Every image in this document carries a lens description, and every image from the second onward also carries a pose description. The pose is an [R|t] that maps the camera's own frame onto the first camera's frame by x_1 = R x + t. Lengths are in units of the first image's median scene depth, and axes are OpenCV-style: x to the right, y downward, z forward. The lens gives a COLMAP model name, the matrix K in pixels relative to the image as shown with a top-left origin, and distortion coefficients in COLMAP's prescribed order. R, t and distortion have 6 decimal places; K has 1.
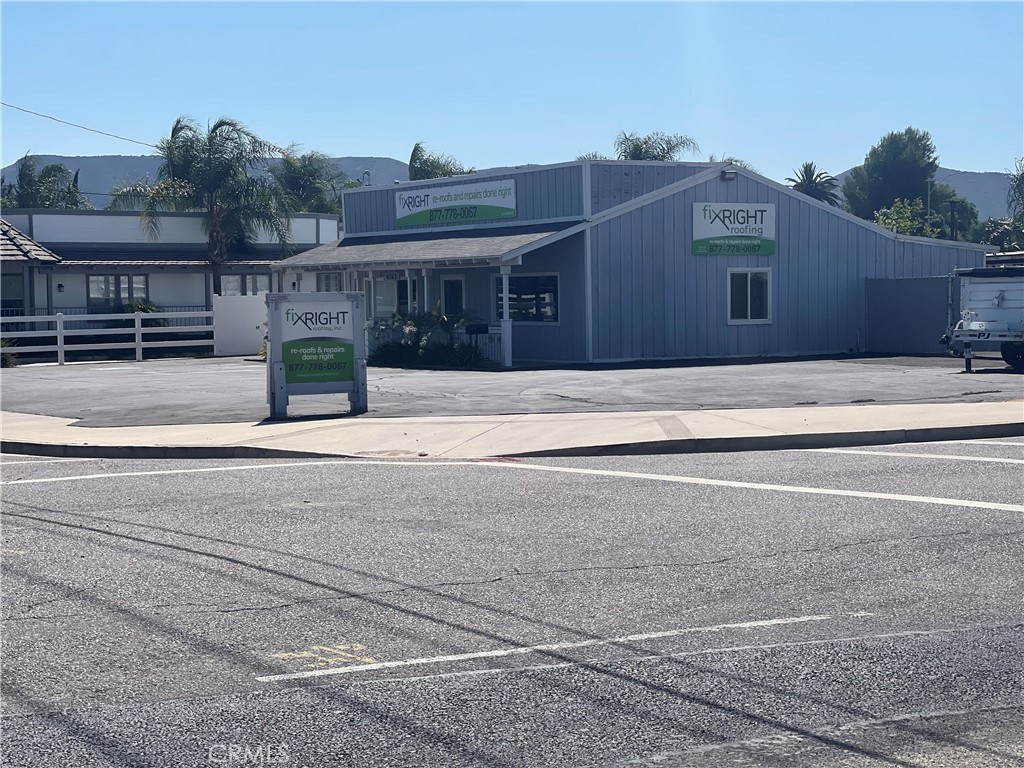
lens RADIAL K [[1915.6, 0, 510.4], [0, 1915.6, 377.6], [0, 0, 1]] dist [0.132026, 0.000000]
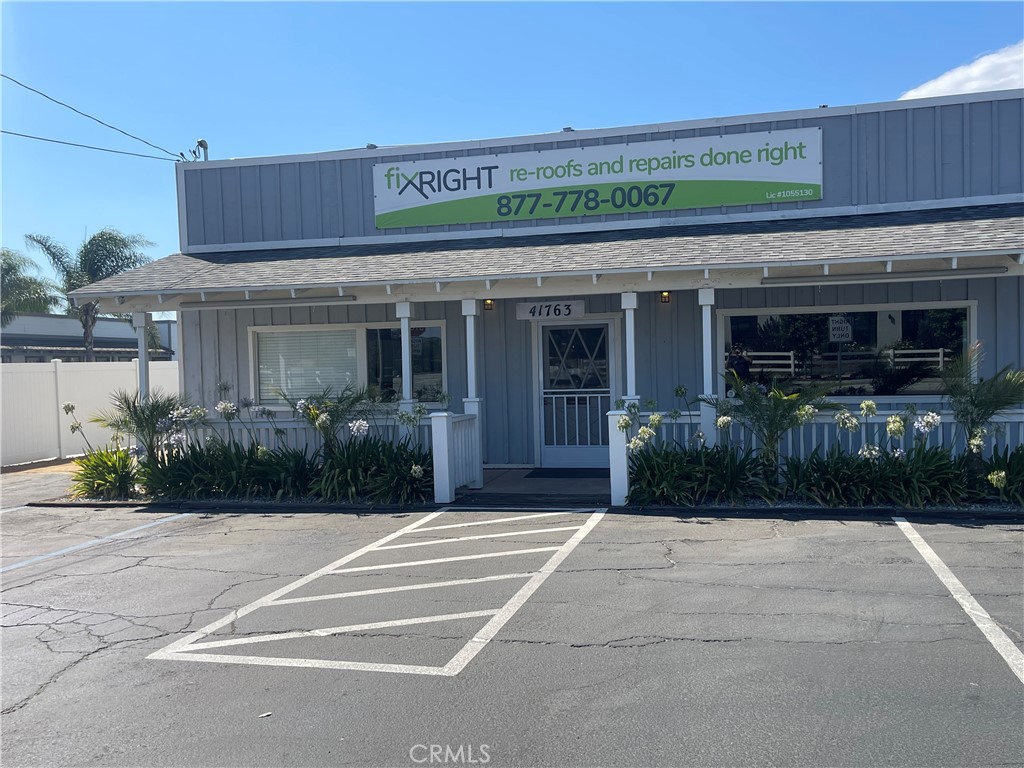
lens RADIAL K [[894.4, 0, 510.5], [0, 894.4, 400.8], [0, 0, 1]] dist [0.039205, -0.018762]
pose [[0.711010, -0.026701, 0.702675, -0.233600], [0.042823, 0.999068, -0.005367, -0.030717], [-0.701877, 0.033907, 0.711490, 0.884923]]
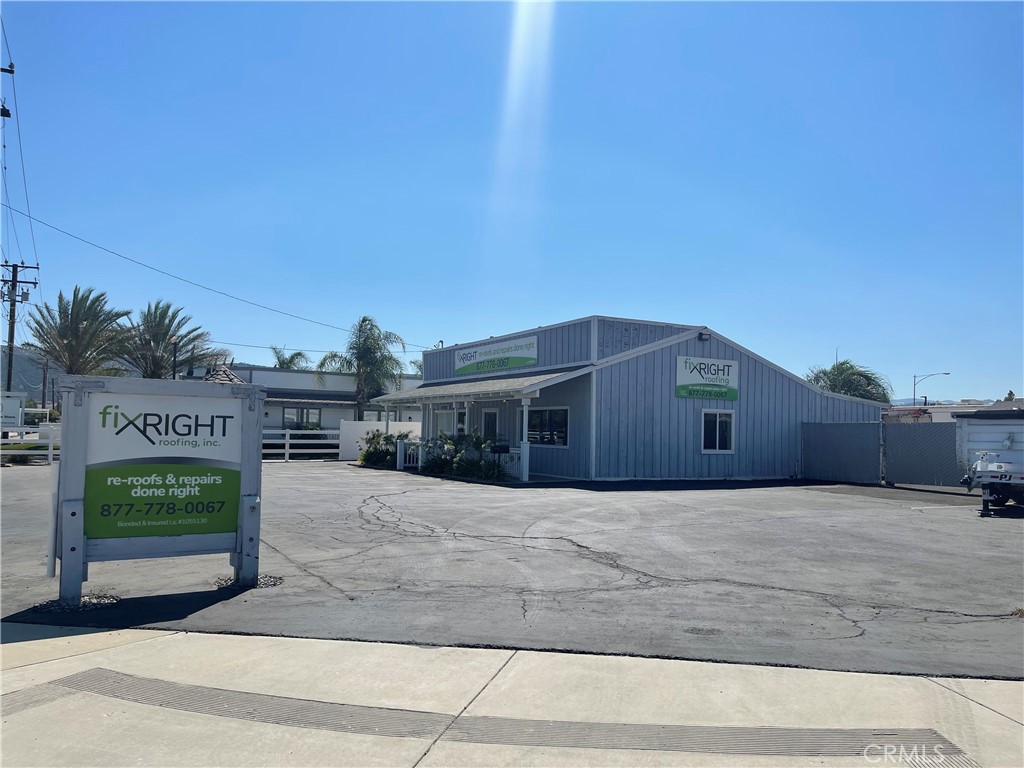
lens RADIAL K [[767.5, 0, 511.8], [0, 767.5, 391.3], [0, 0, 1]] dist [0.074762, -0.089840]
pose [[0.998576, 0.035033, -0.040235, 0.007241], [-0.038815, 0.994486, -0.097425, -0.013772], [0.036600, 0.098848, 0.994429, 0.480879]]
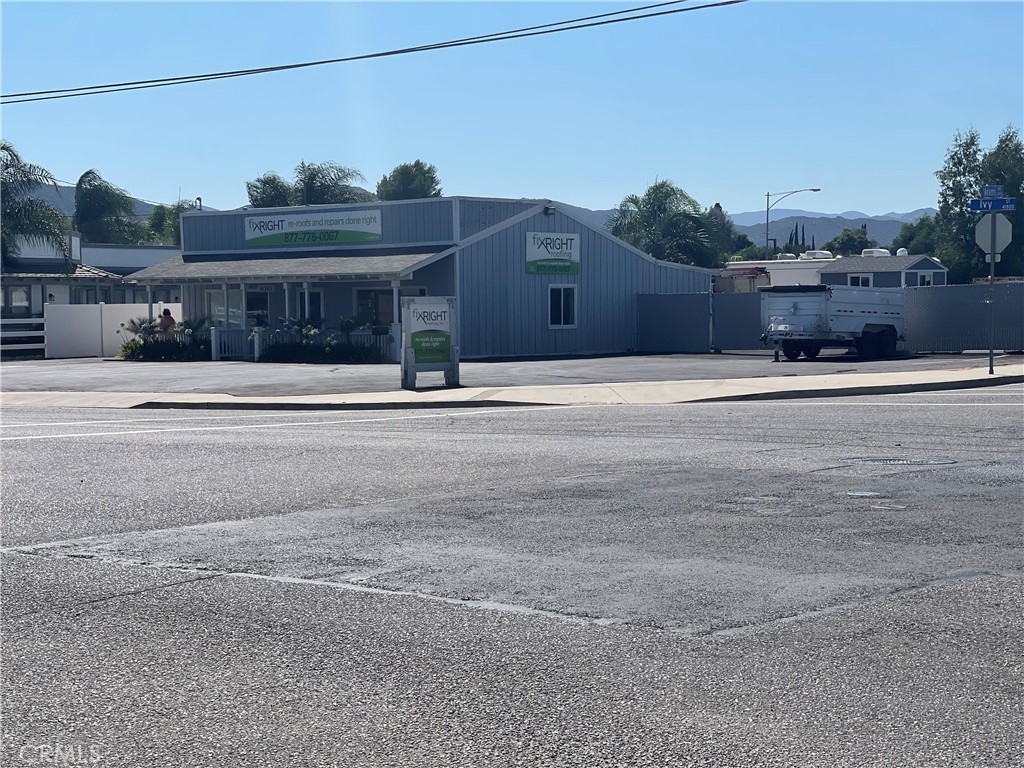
lens RADIAL K [[1915.6, 0, 519.8], [0, 1915.6, 387.5], [0, 0, 1]] dist [0.132026, 0.000000]
pose [[0.955077, -0.005727, 0.296301, -0.276782], [0.007595, 0.999958, -0.005153, 0.017220], [-0.296259, 0.007172, 0.955081, -0.198358]]
